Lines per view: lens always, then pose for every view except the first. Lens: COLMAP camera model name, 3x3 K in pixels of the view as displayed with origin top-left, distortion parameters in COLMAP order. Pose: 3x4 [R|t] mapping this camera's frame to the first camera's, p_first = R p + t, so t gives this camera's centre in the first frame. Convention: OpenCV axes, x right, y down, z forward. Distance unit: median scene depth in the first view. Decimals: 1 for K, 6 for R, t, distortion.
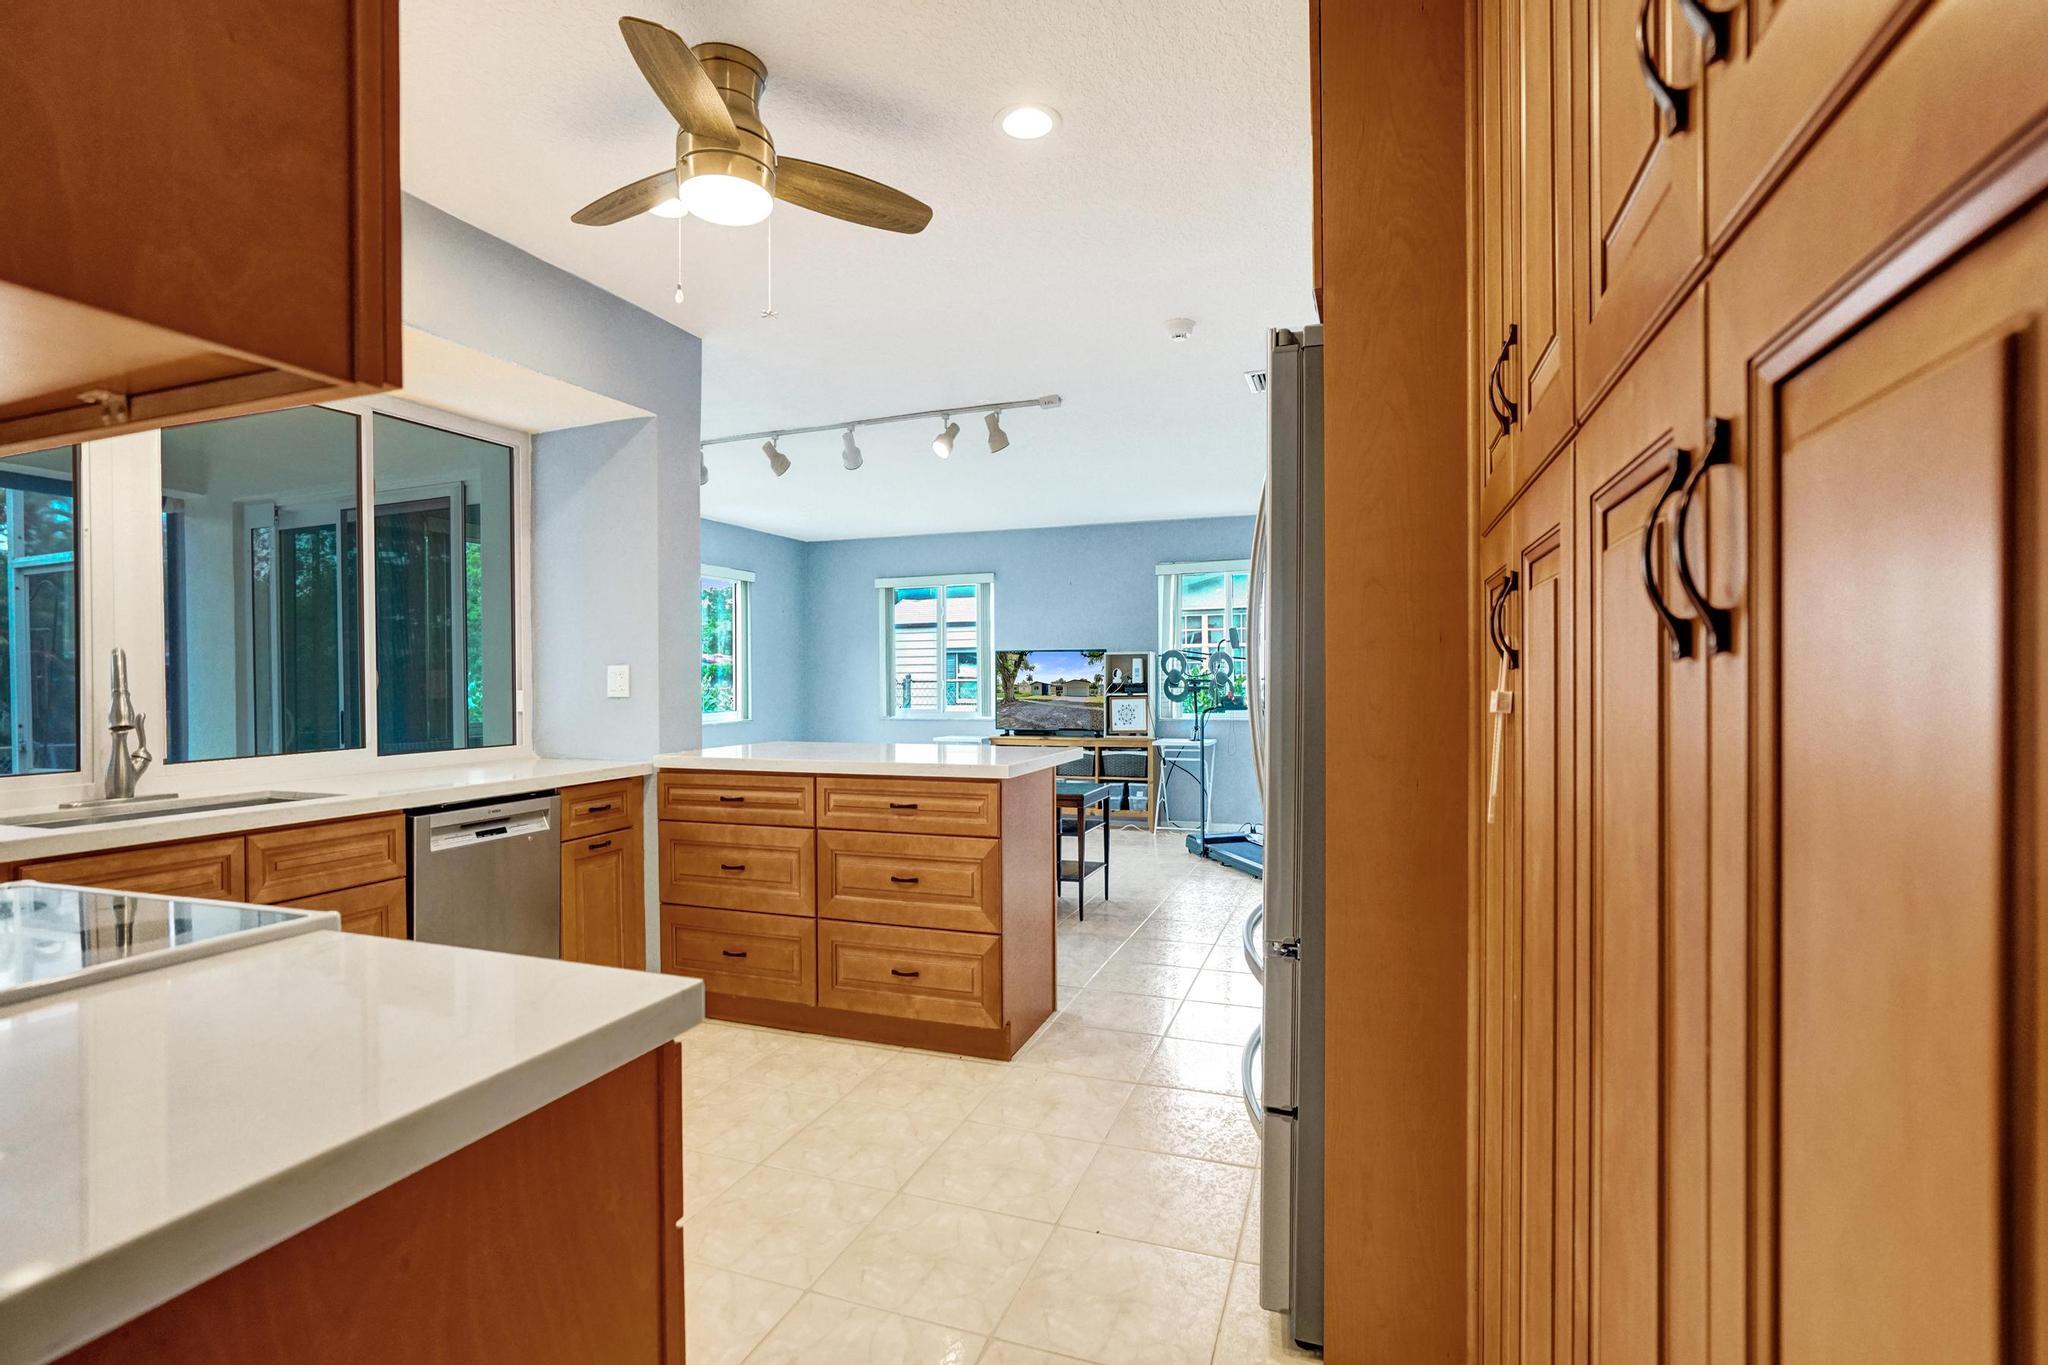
lens RADIAL K [[962.4, 0, 1024.0], [0, 962.4, 682.5], [0, 0, 1]] dist [-0.031300, 0.022300]
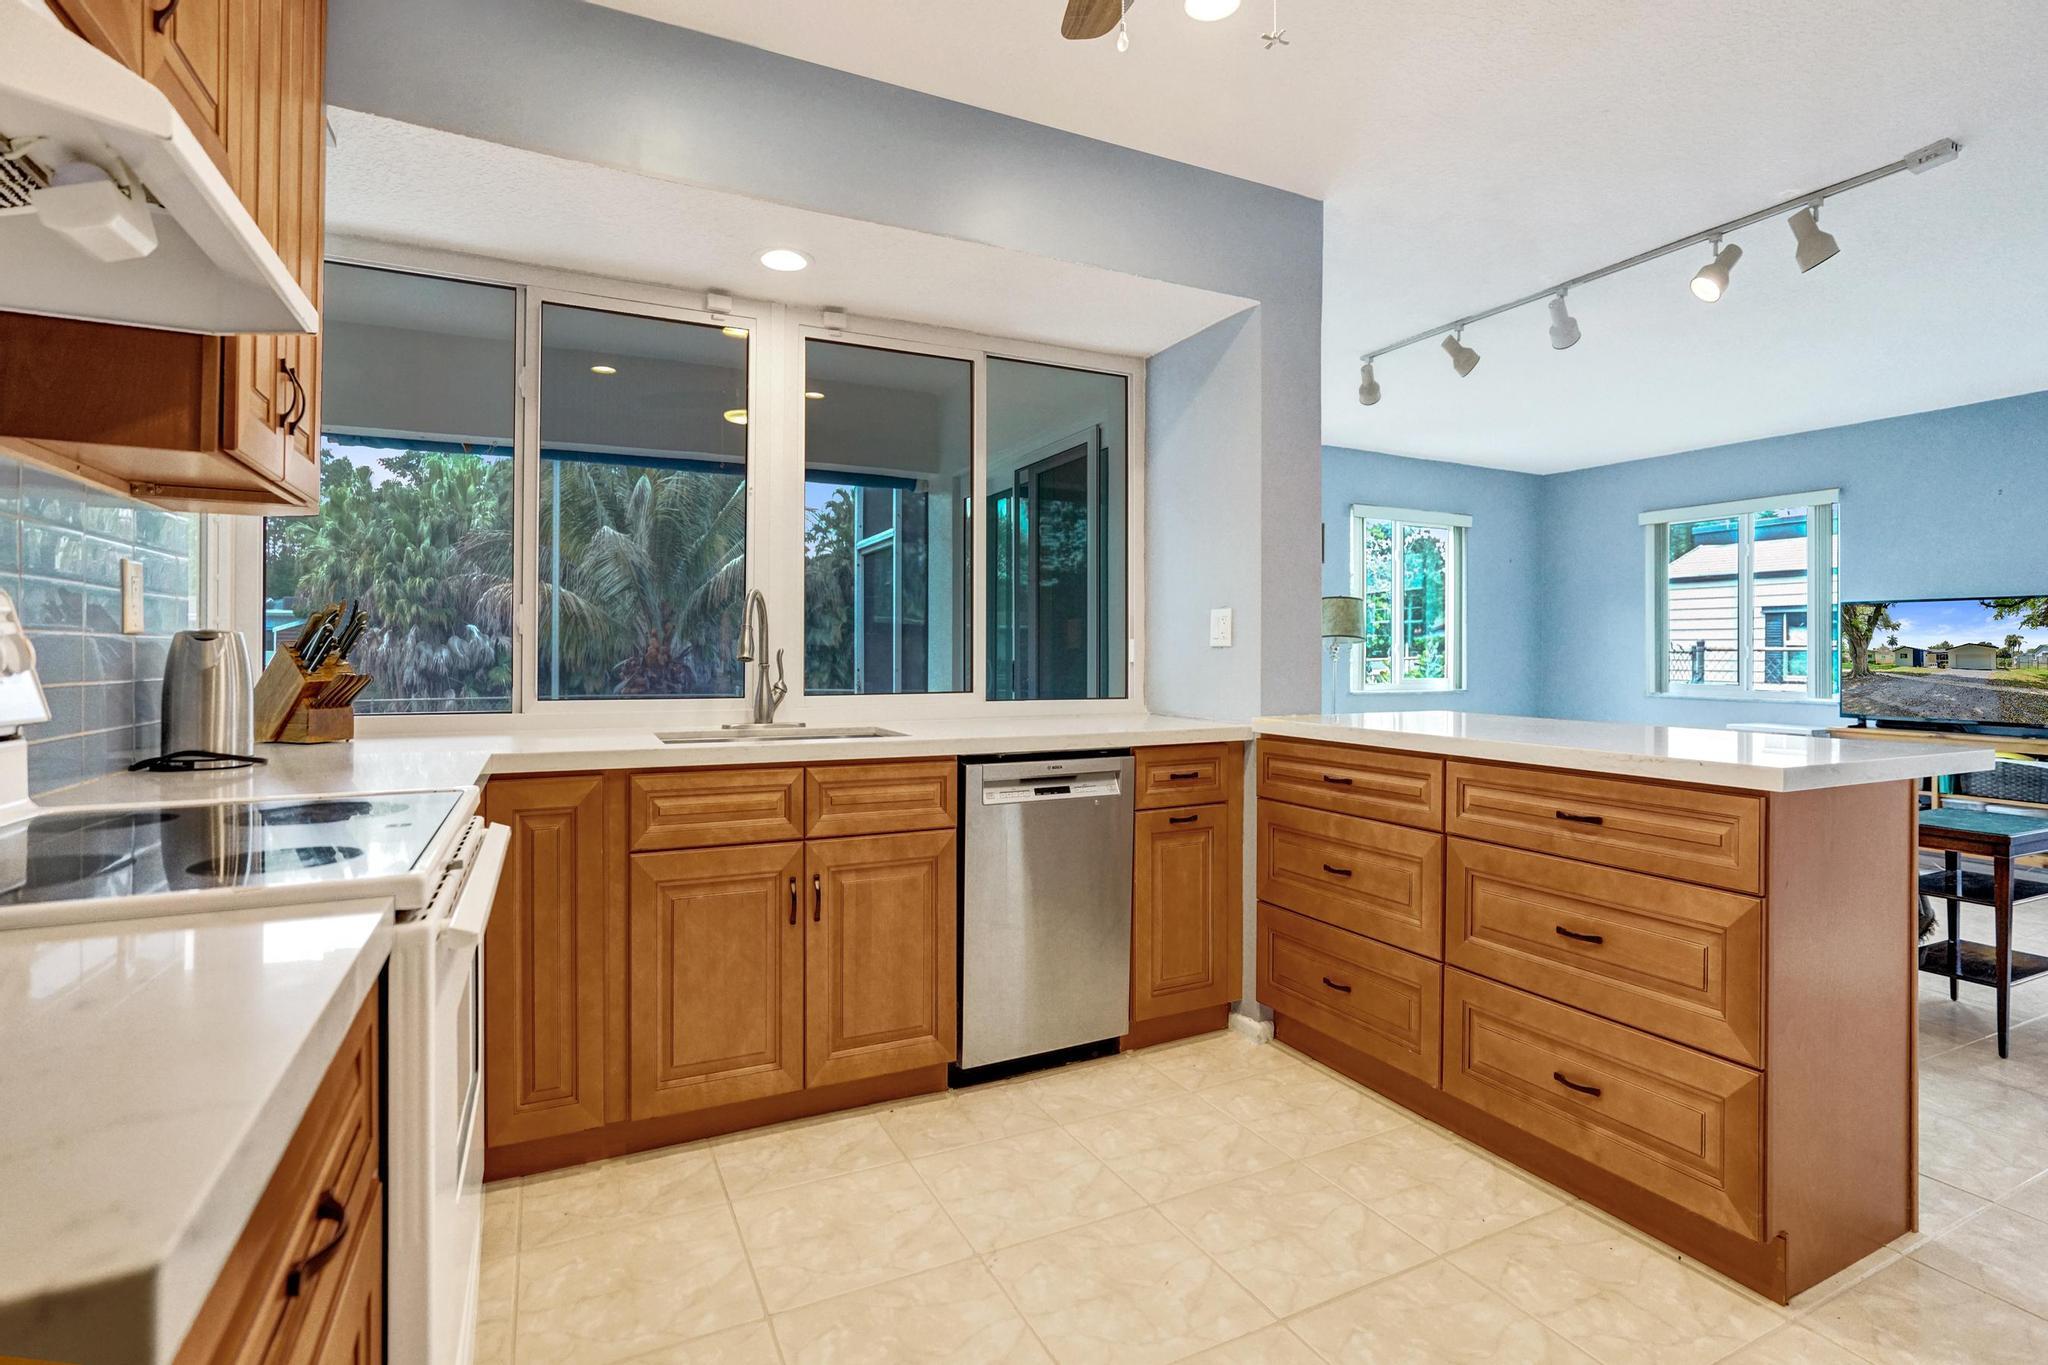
lens RADIAL K [[964.1, 0, 1017.0], [0, 964.1, 647.7], [0, 0, 1]] dist [-0.046690, 0.021236]
pose [[0.720659, 0.006344, -0.693261, 0.037185], [-0.012382, 0.999916, -0.003722, 0.023941], [0.693179, 0.011266, 0.720677, 0.287813]]
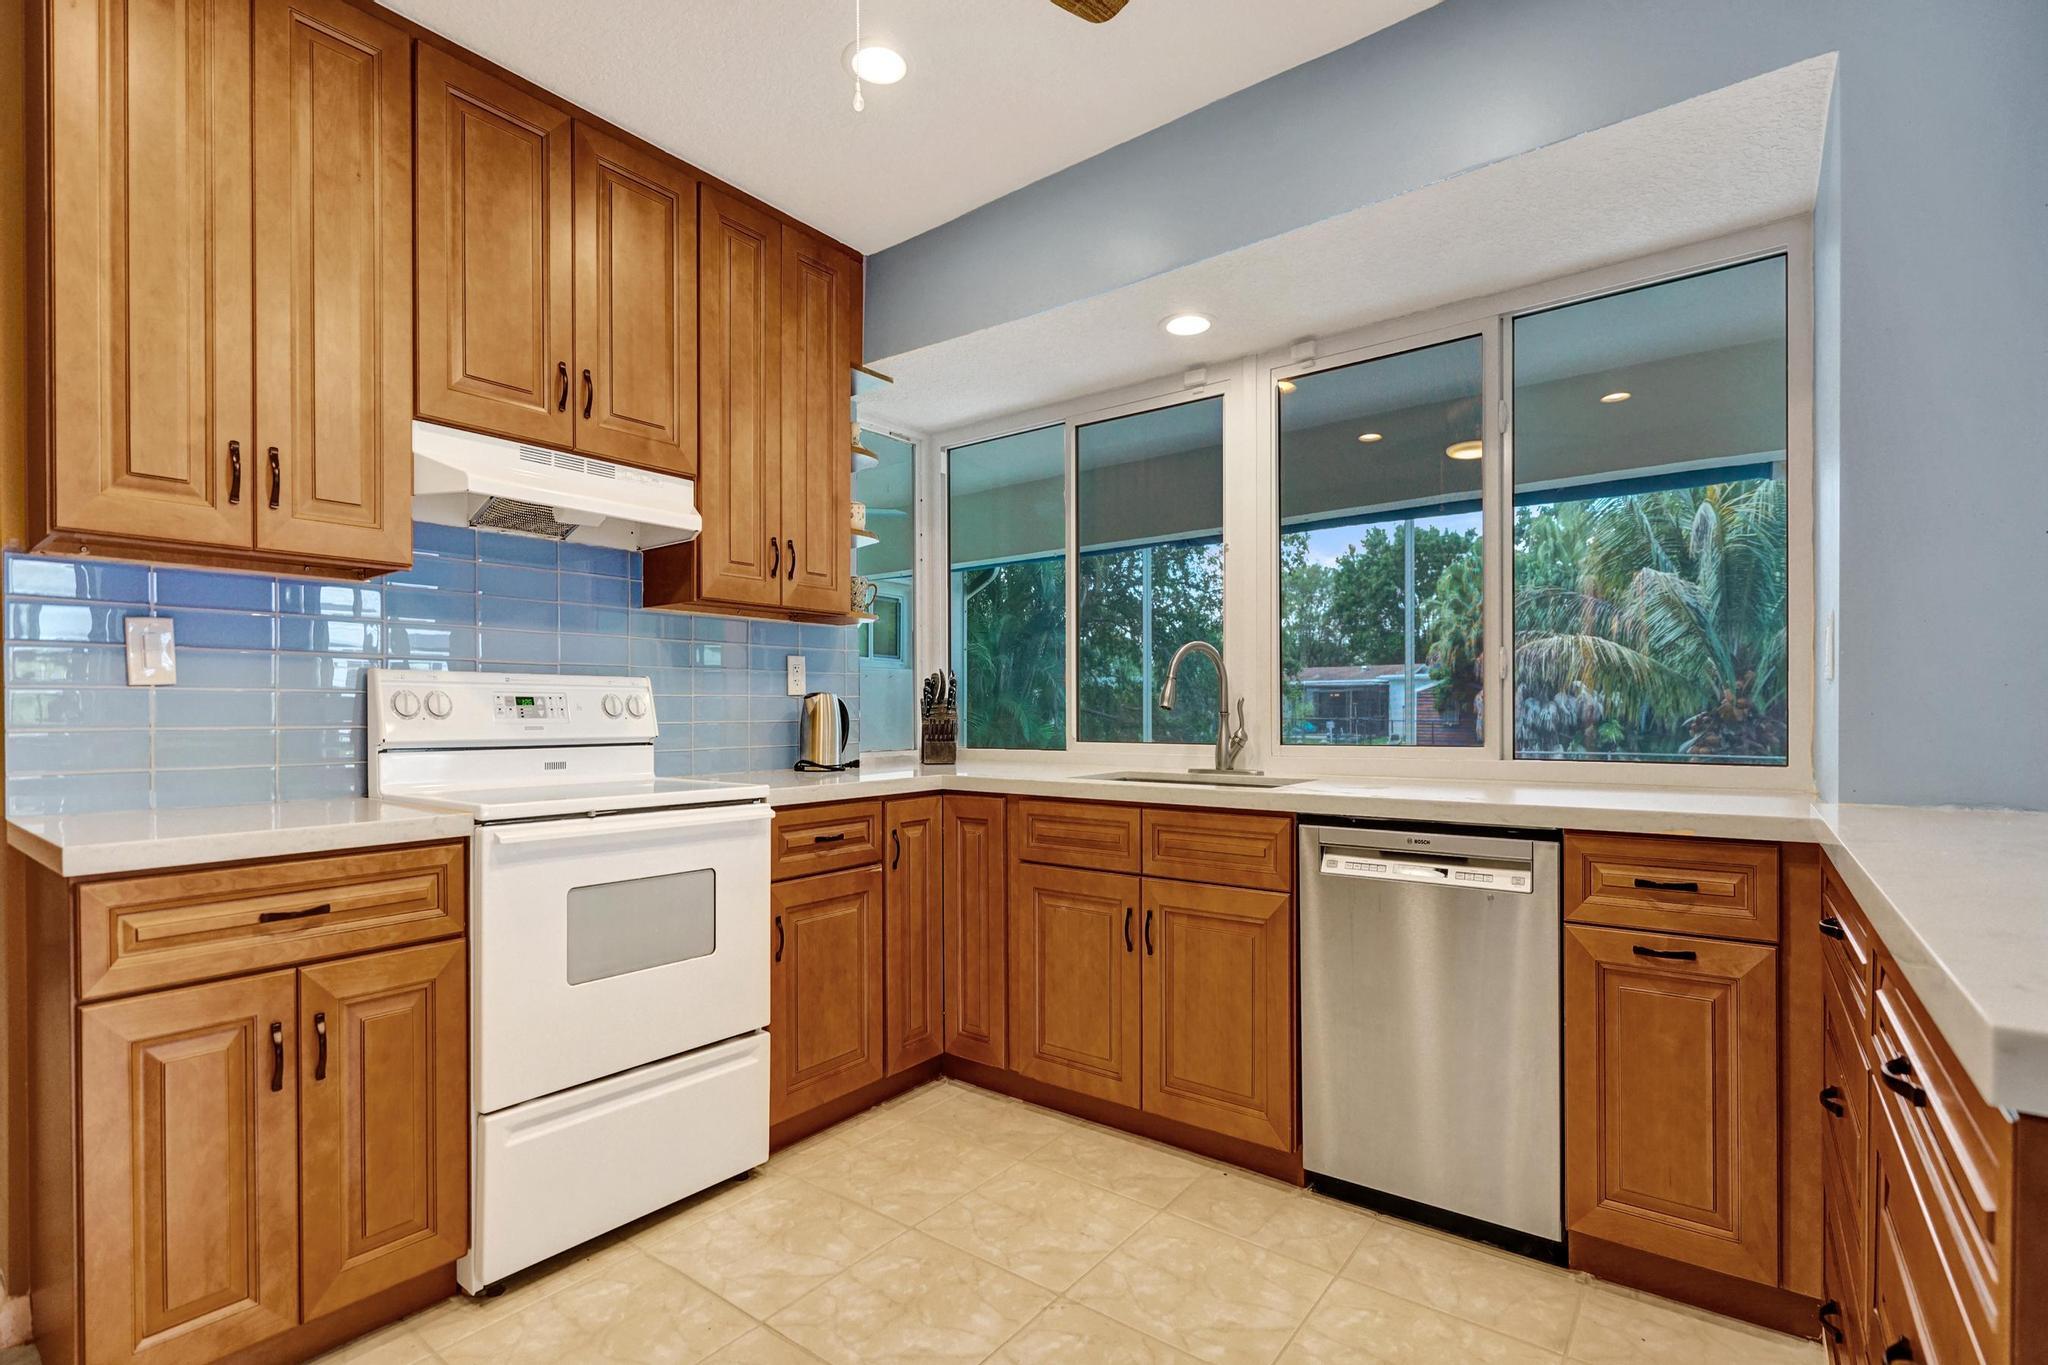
lens RADIAL K [[937.4, 0, 1012.6], [0, 937.4, 716.3], [0, 0, 1]] dist [-0.016871, 0.019698]
pose [[-0.302520, 0.014643, -0.953031, 0.166162], [0.003563, 0.999892, 0.014232, 0.028212], [0.953136, 0.000910, -0.302540, 0.814533]]
